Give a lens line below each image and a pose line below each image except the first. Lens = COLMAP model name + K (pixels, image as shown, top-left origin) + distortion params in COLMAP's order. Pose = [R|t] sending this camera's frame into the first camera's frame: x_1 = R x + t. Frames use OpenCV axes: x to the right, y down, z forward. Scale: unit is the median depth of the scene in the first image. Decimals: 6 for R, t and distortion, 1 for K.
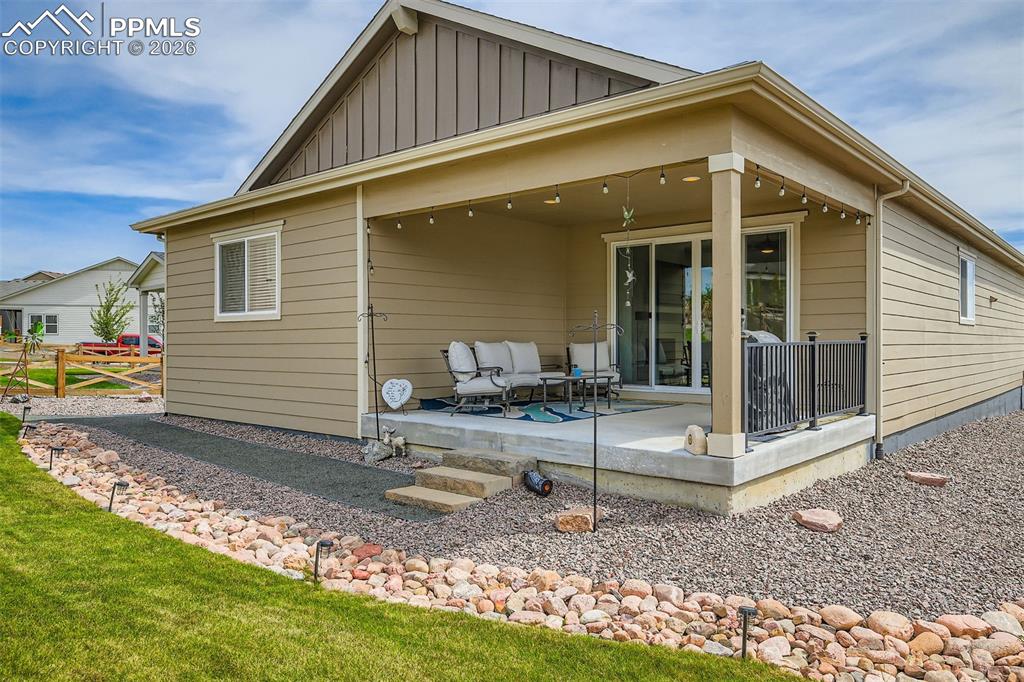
lens RADIAL K [[720.3, 0, 513.8], [0, 720.3, 343.8], [0, 0, 1]] dist [0.001626, 0.000205]
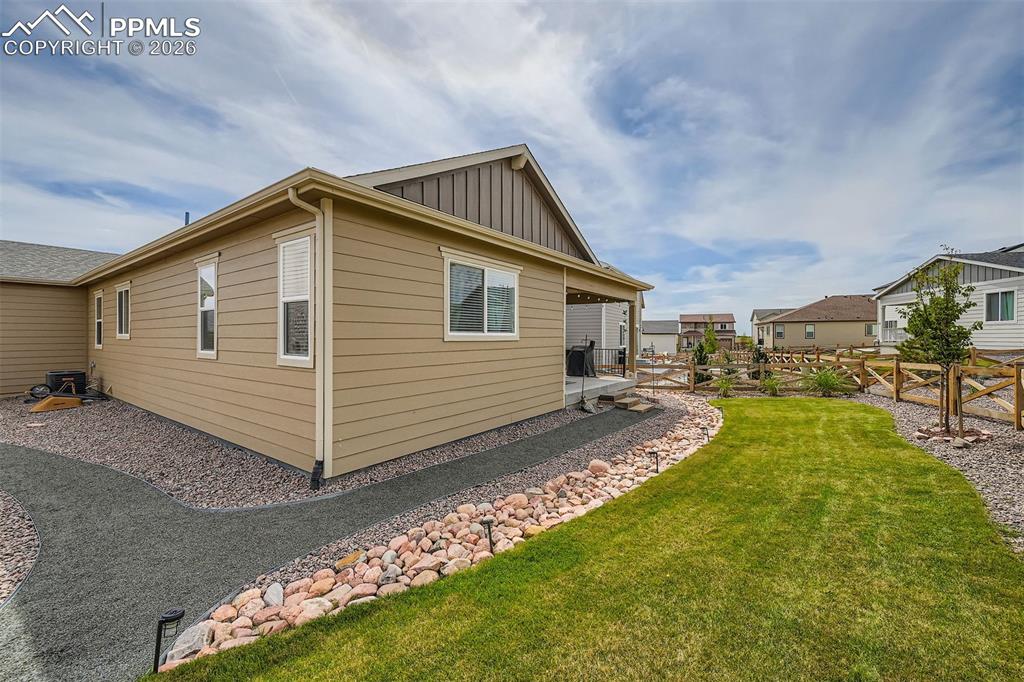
lens RADIAL K [[406.9, 0, 514.3], [0, 406.9, 338.1], [0, 0, 1]] dist [0.000066, 0.000000]
pose [[-0.086883, -0.008568, 0.996182, -1.014711], [-0.009218, 0.999927, 0.007796, -0.041374], [-0.996176, -0.008505, -0.086955, 1.012702]]
